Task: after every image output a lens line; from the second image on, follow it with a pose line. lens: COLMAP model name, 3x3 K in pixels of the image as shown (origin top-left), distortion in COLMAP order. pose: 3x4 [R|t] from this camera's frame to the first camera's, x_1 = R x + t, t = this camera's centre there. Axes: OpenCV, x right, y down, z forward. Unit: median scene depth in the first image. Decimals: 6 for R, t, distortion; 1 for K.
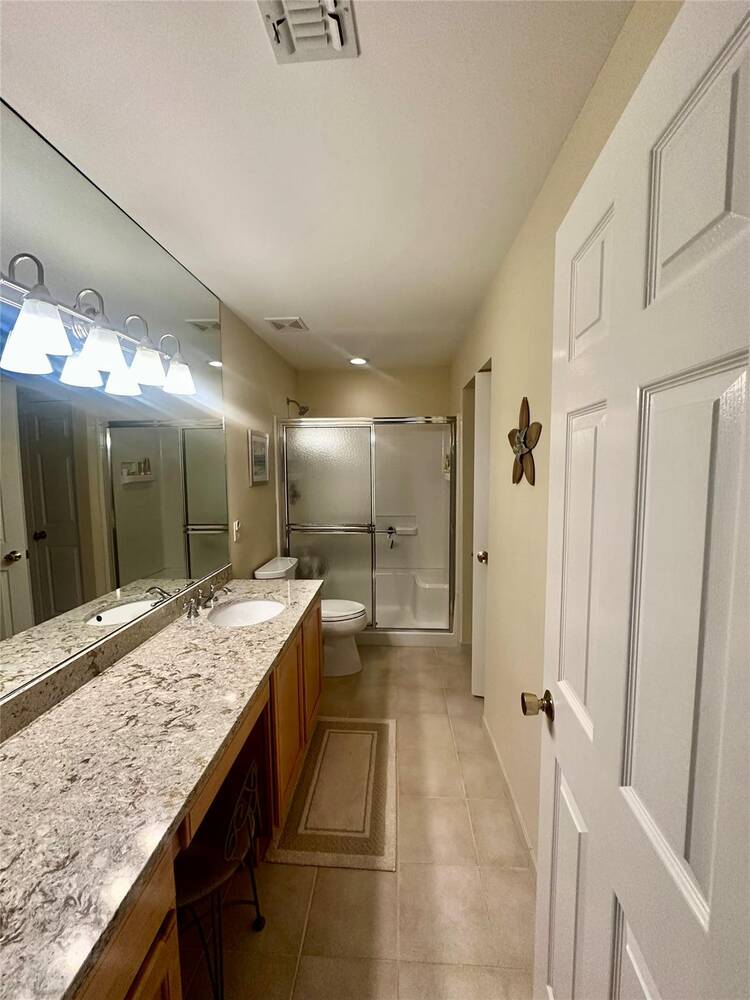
lens RADIAL K [[398.3, 0, 376.2], [0, 398.3, 500.0], [0, 0, 1]] dist [-0.000725, -0.000098]
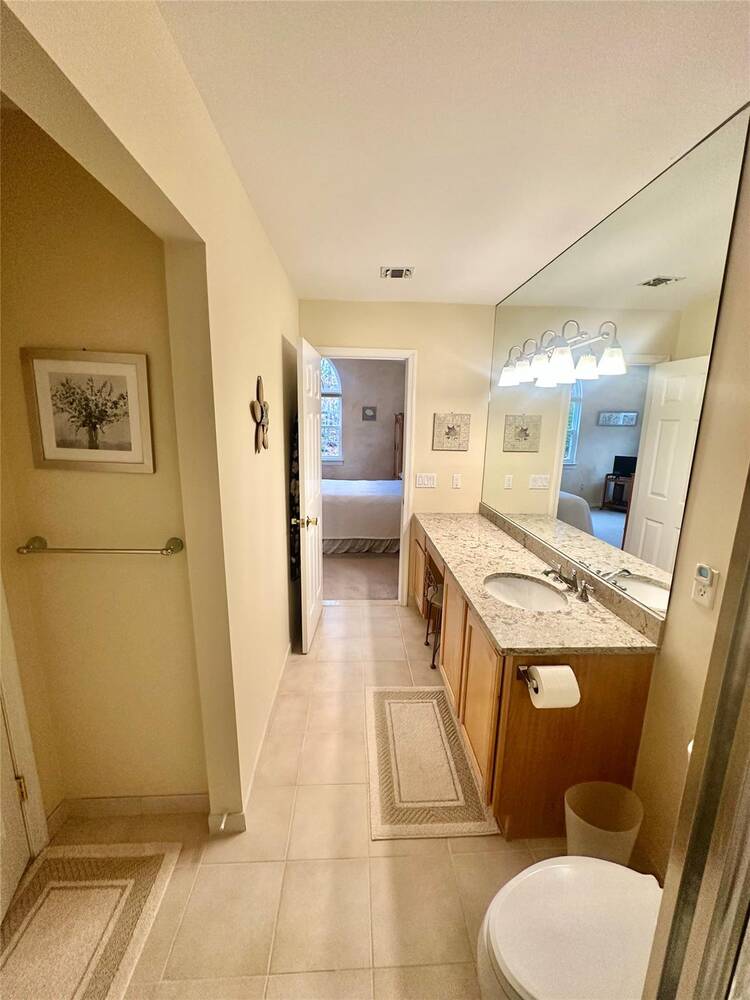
lens RADIAL K [[398.3, 0, 376.2], [0, 398.3, 500.0], [0, 0, 1]] dist [-0.000725, -0.000098]
pose [[-0.994032, 0.013693, -0.108223, 0.159976], [-0.018052, 0.957763, 0.286991, -0.246006], [0.107582, 0.287232, -0.951800, 2.181302]]
